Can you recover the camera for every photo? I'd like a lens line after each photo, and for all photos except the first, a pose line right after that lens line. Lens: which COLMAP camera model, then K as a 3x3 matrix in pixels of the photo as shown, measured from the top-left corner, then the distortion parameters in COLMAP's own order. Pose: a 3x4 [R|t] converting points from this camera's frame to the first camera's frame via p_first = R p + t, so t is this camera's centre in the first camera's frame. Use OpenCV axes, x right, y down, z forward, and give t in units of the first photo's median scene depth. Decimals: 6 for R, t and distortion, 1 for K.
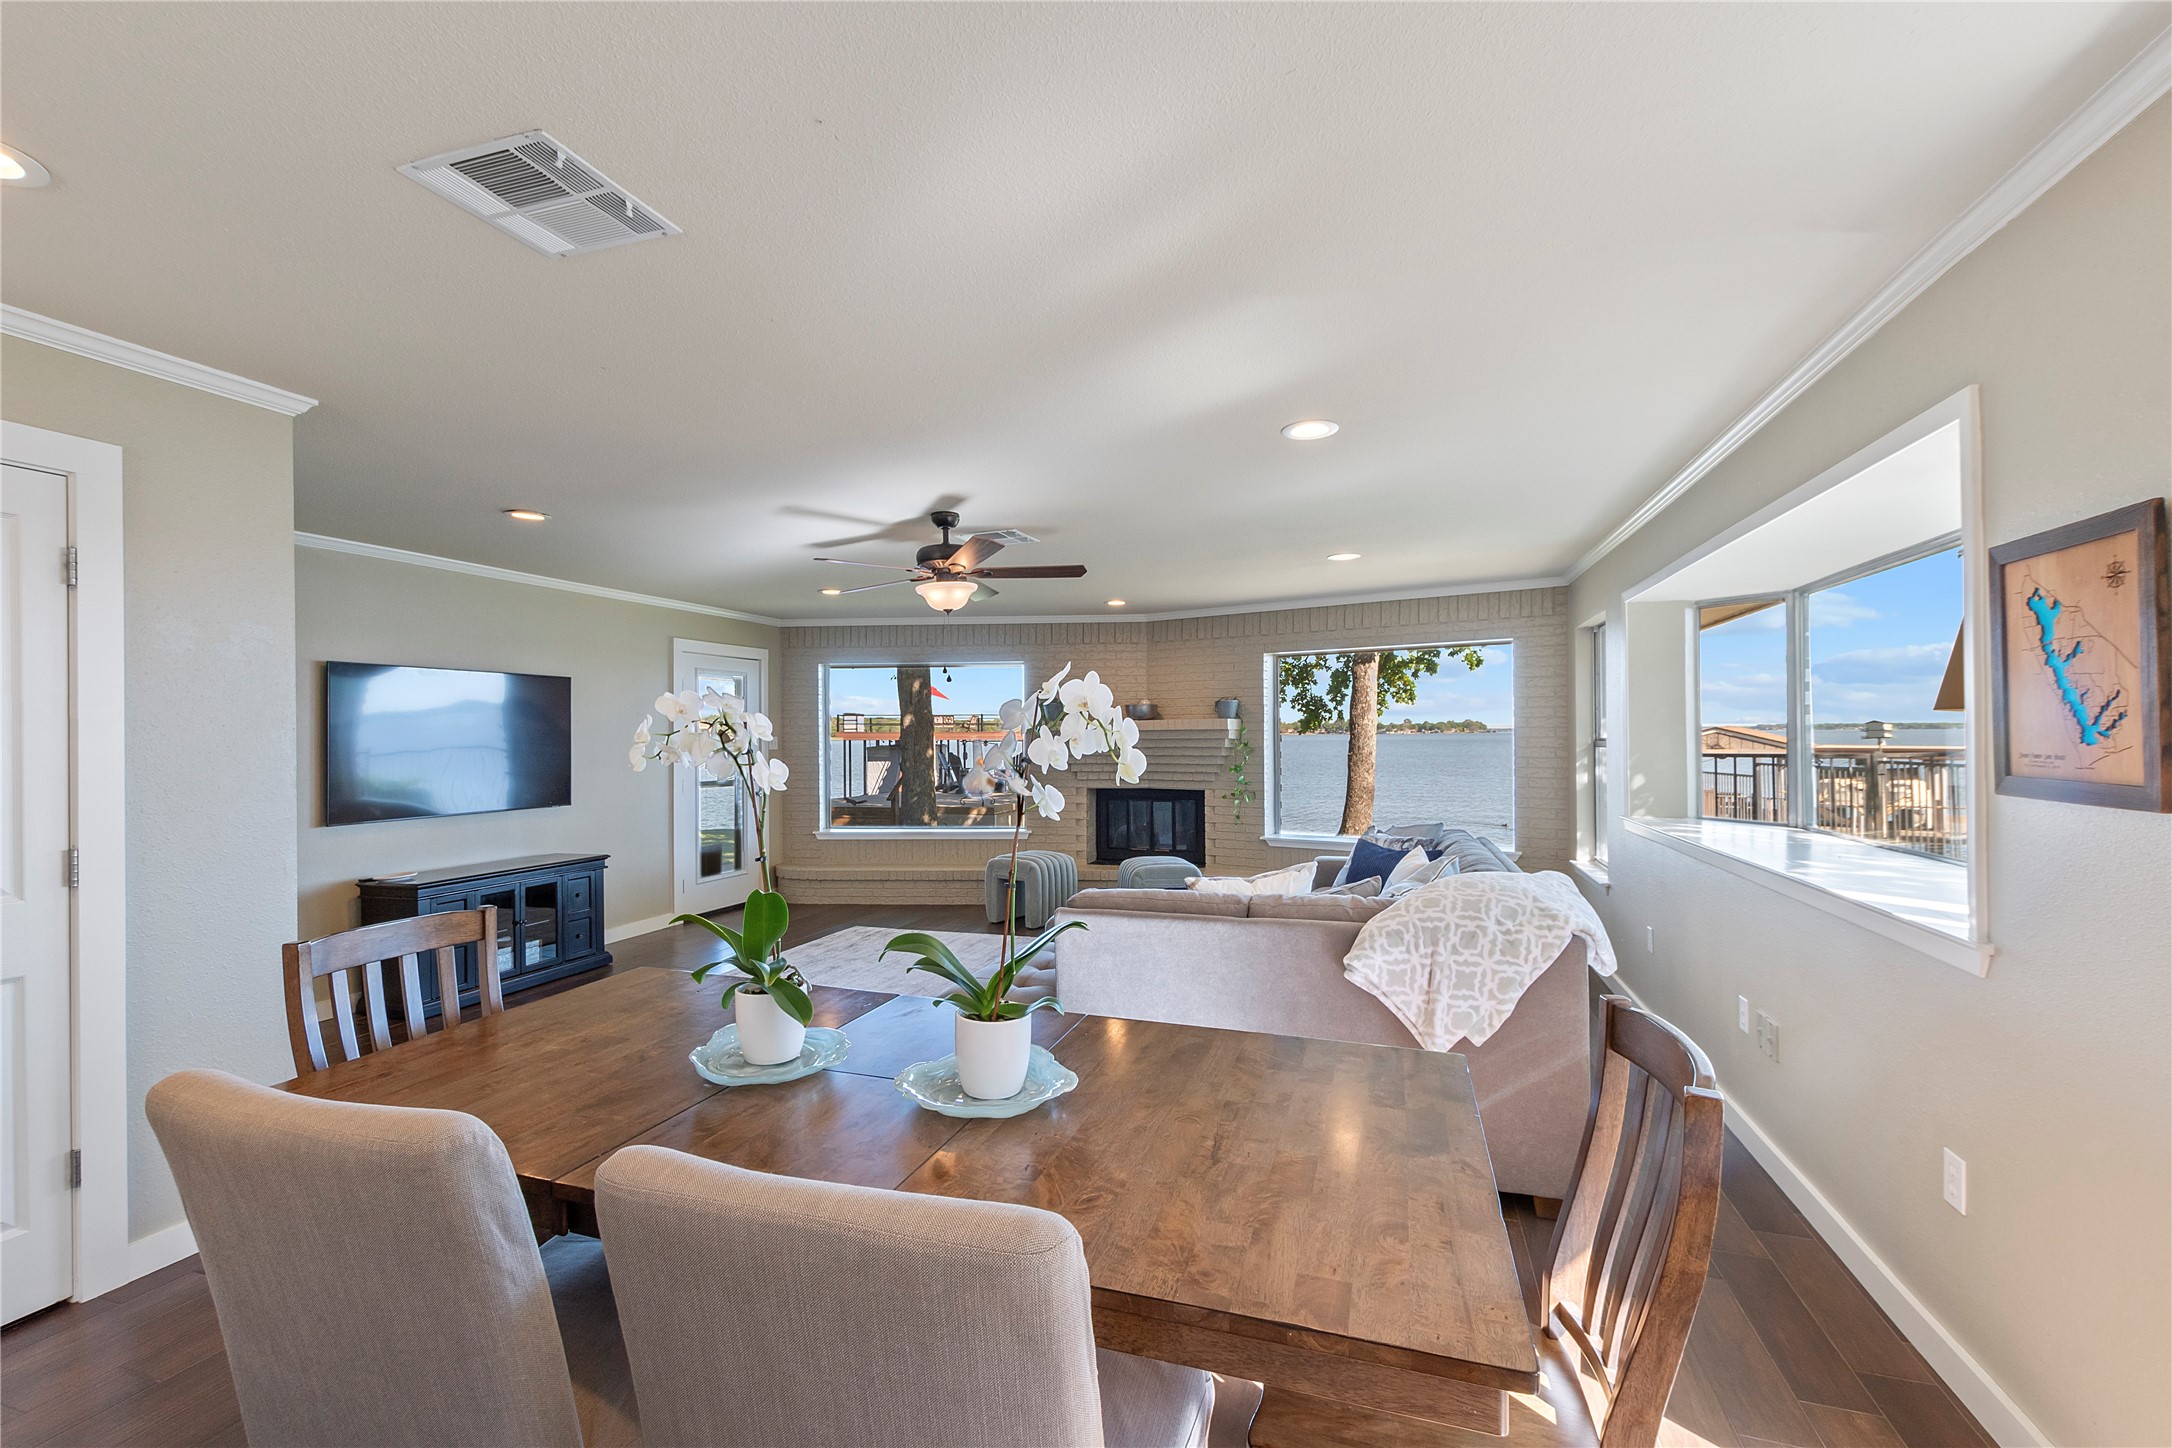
lens RADIAL K [[940.1, 0, 1070.4], [0, 940.1, 724.1], [0, 0, 1]] dist [0.009973, 0.000175]
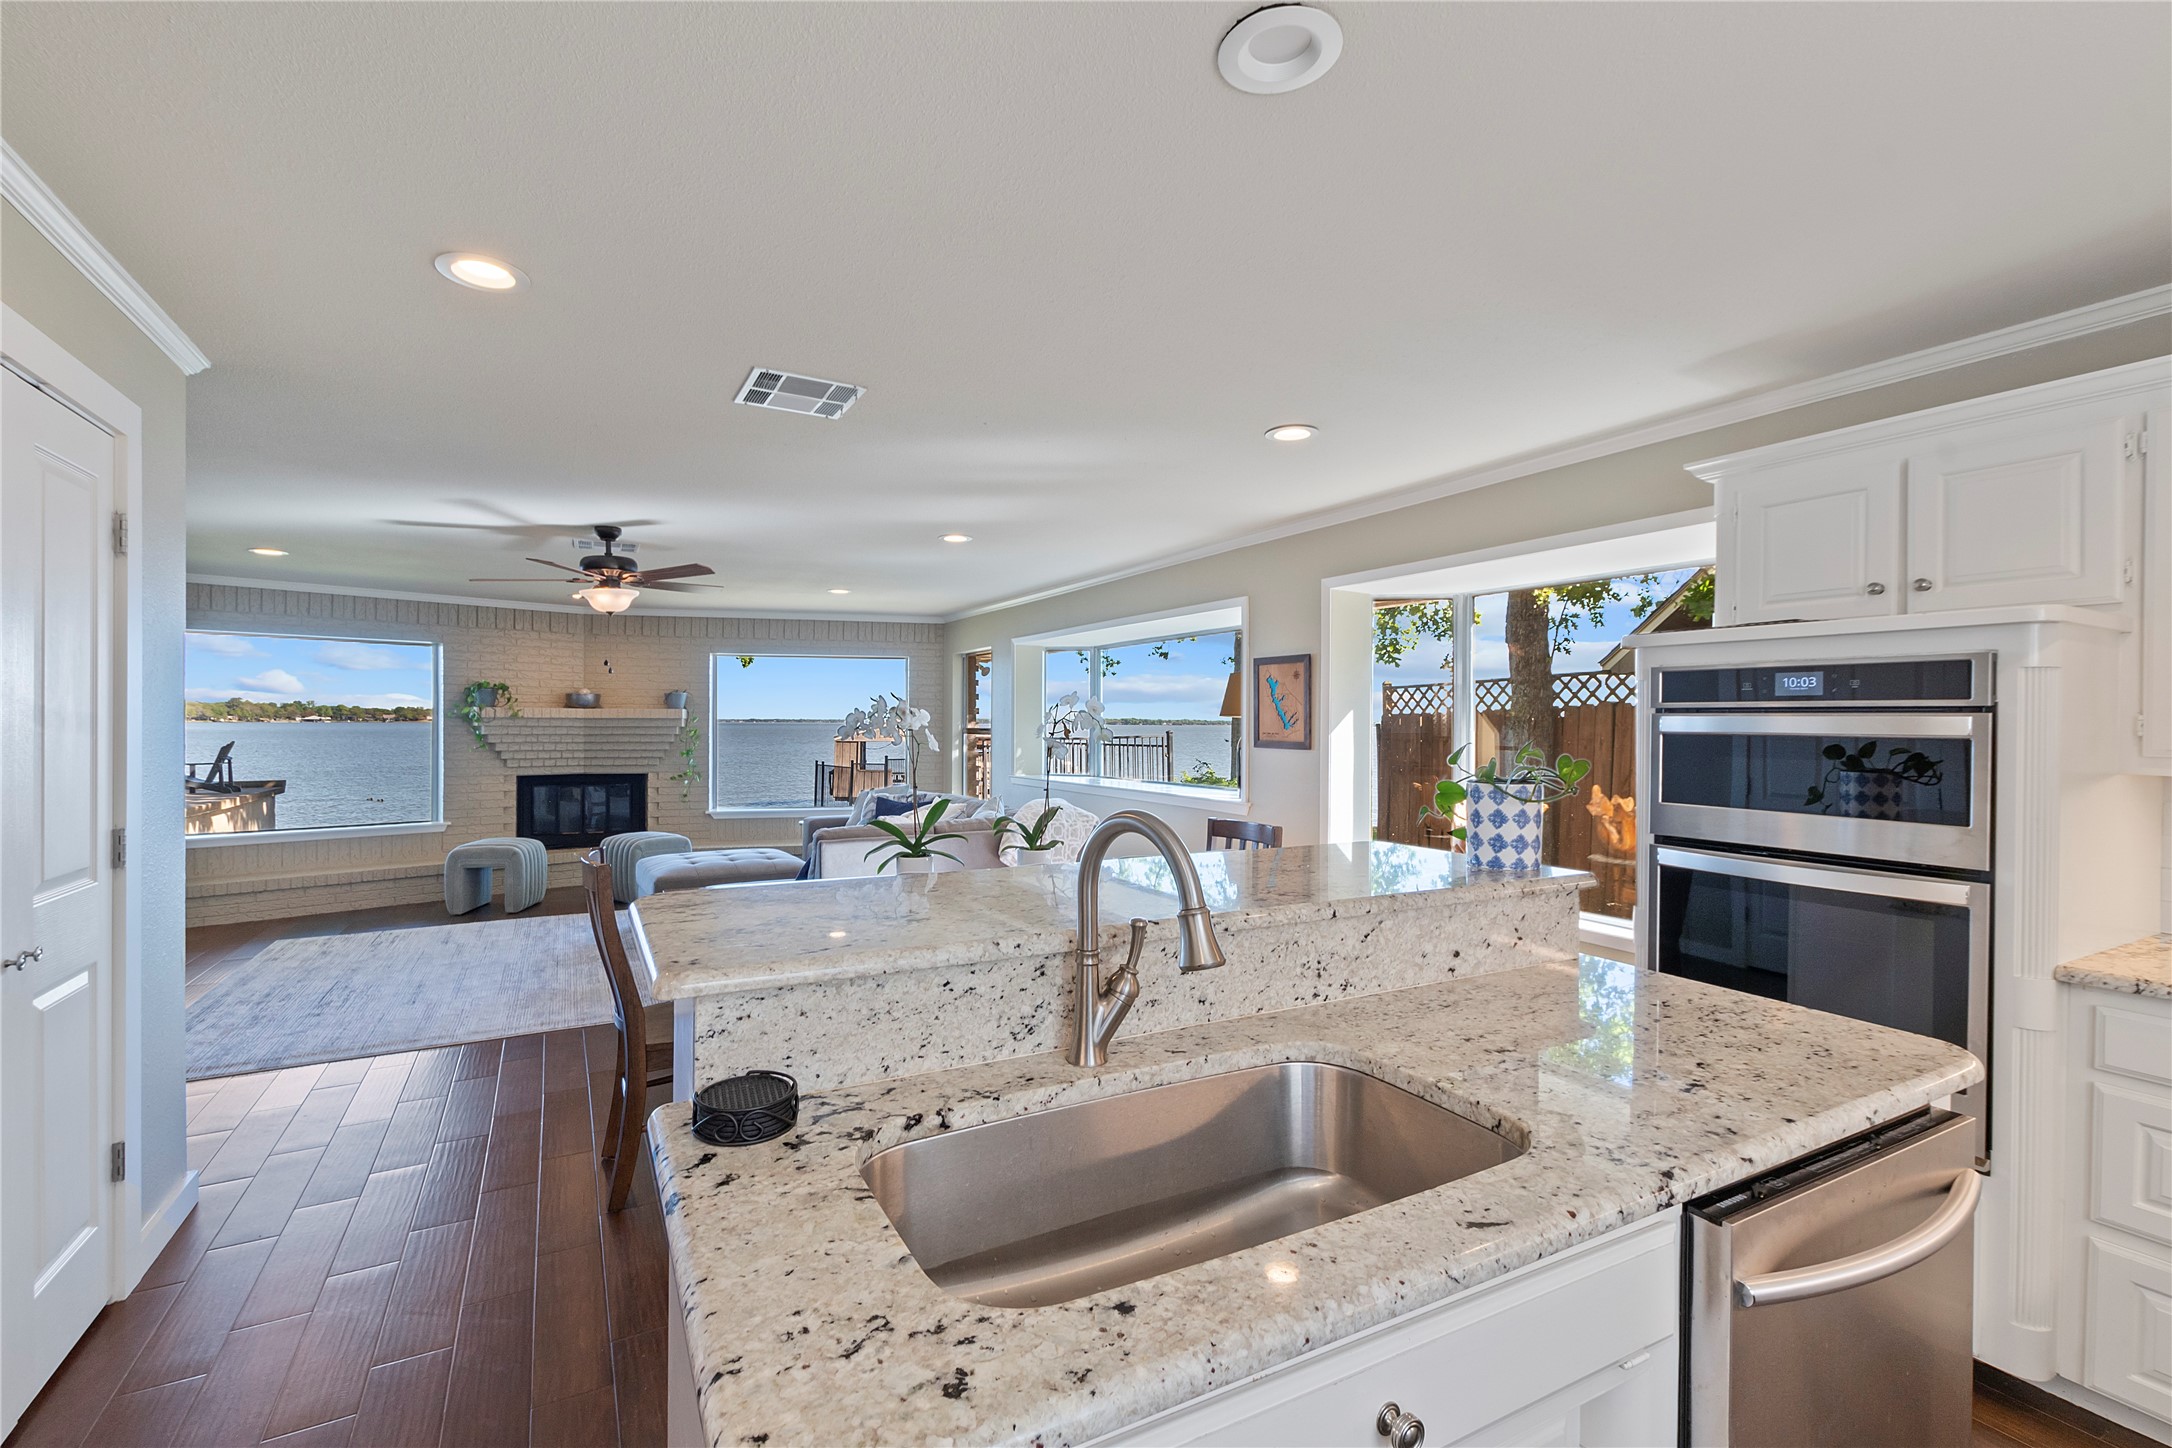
lens RADIAL K [[940.1, 0, 1070.4], [0, 940.1, 724.1], [0, 0, 1]] dist [0.009973, 0.000175]
pose [[0.675233, 0.009059, 0.737549, -0.404260], [-0.016449, 0.999861, 0.002778, 0.001920], [-0.737421, -0.014008, 0.675288, -0.130376]]
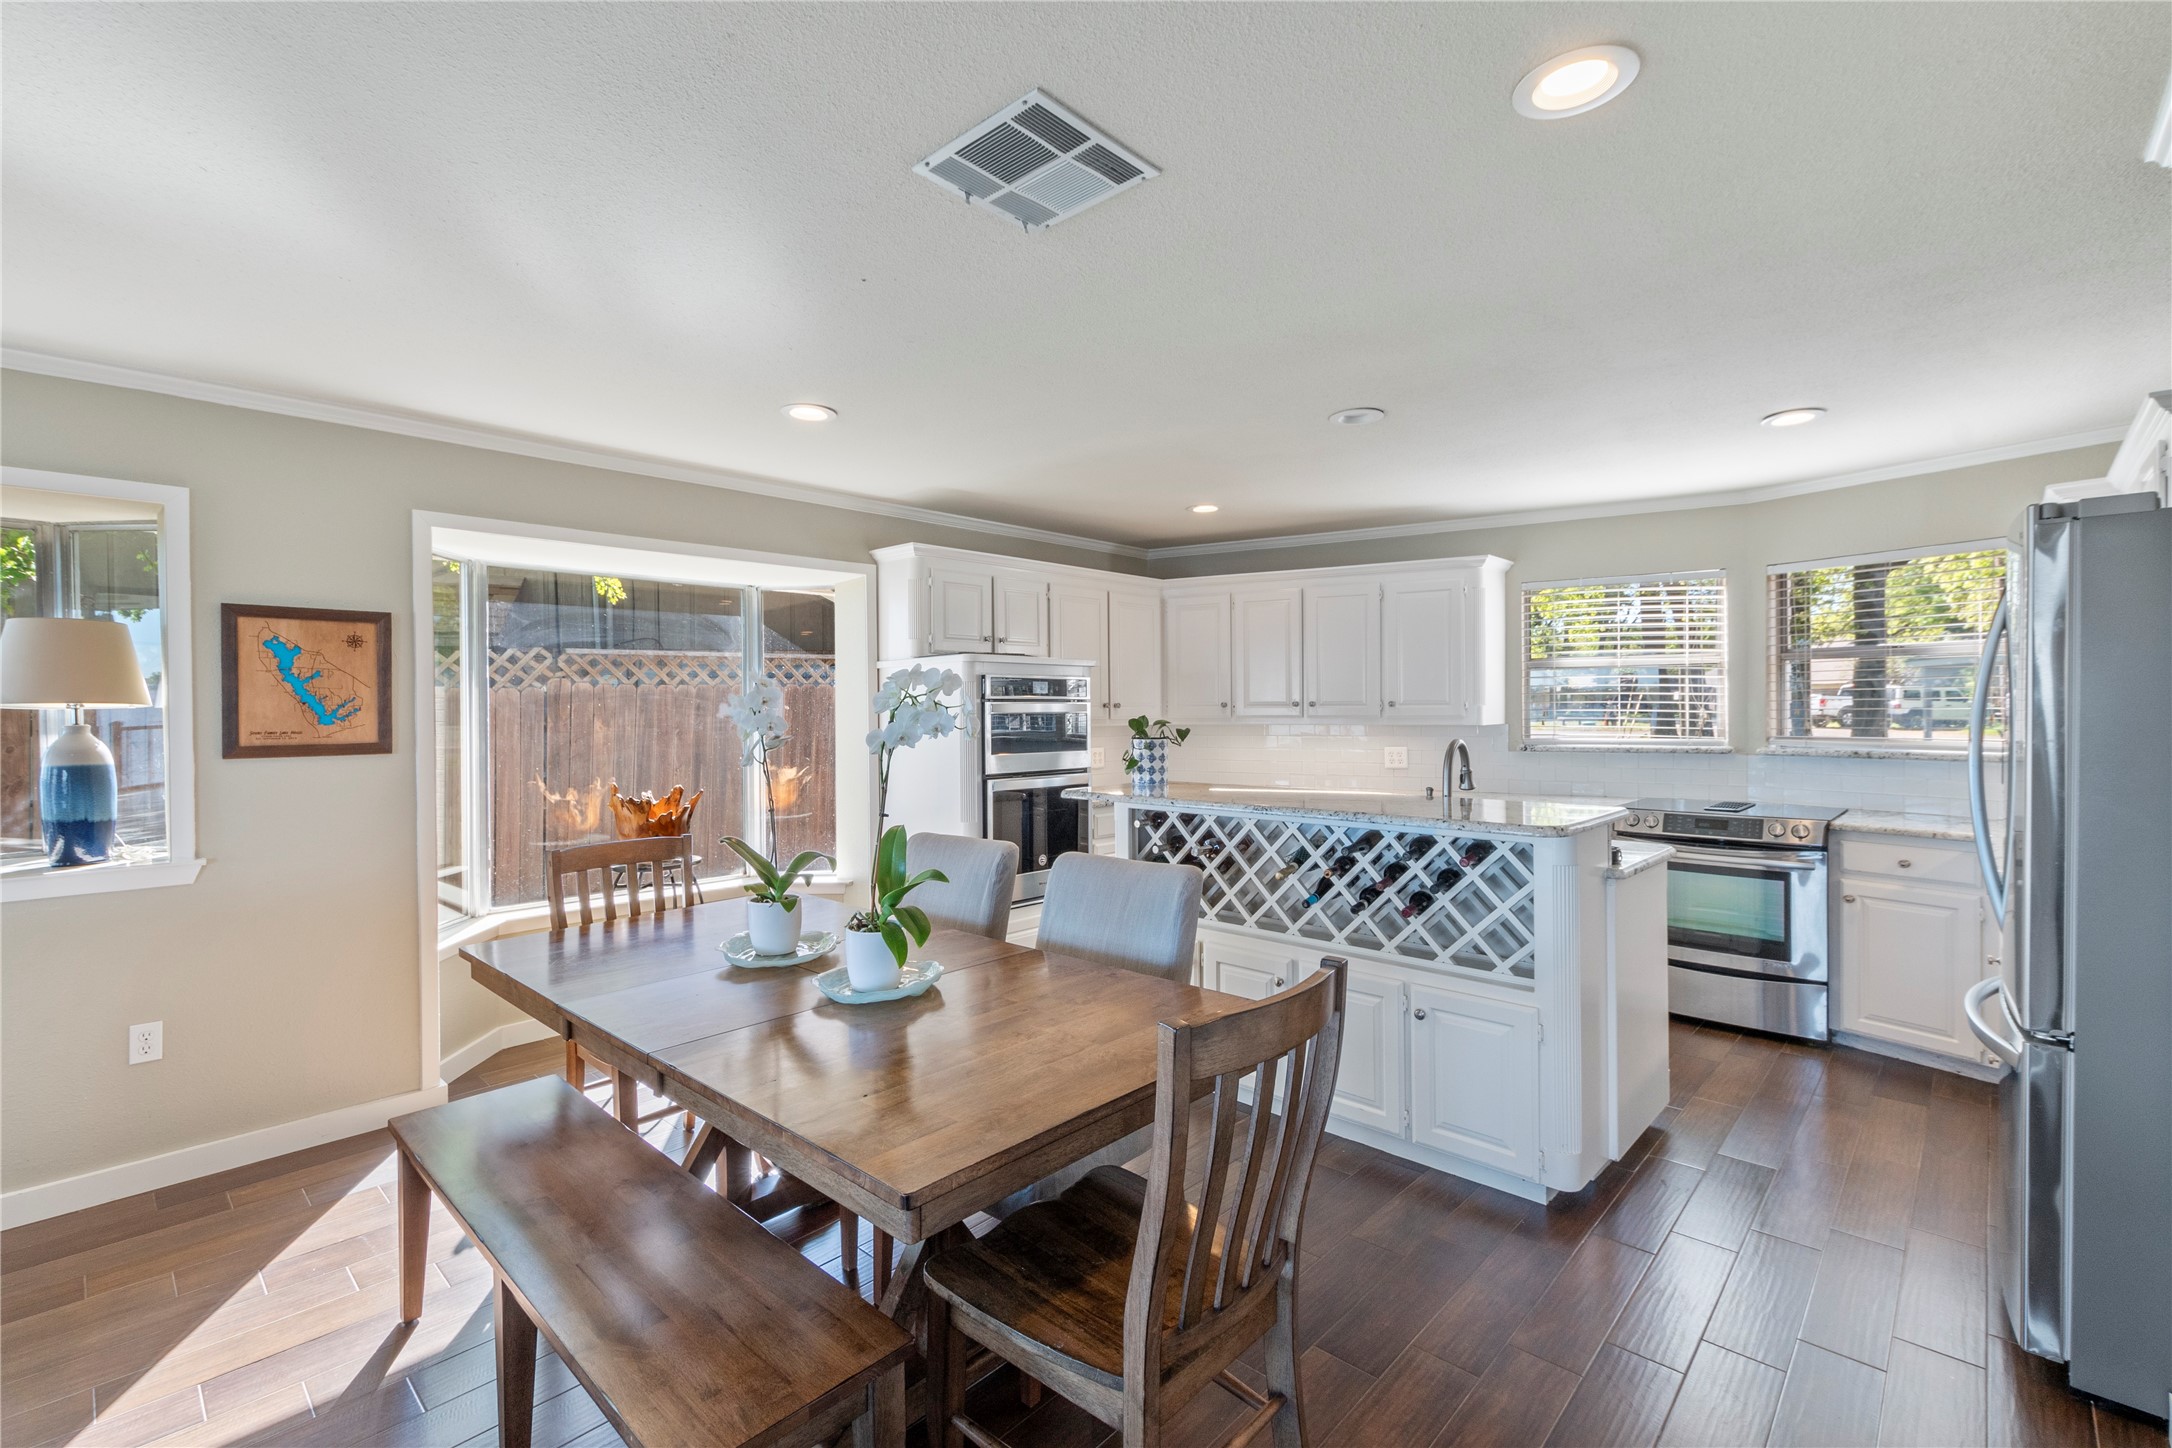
lens RADIAL K [[940.1, 0, 1070.4], [0, 940.1, 724.1], [0, 0, 1]] dist [0.009973, 0.000175]
pose [[-0.909271, 0.010234, 0.416079, -0.277284], [0.012730, 0.999914, 0.003225, 0.008180], [-0.416010, 0.008229, -0.909323, 0.531767]]
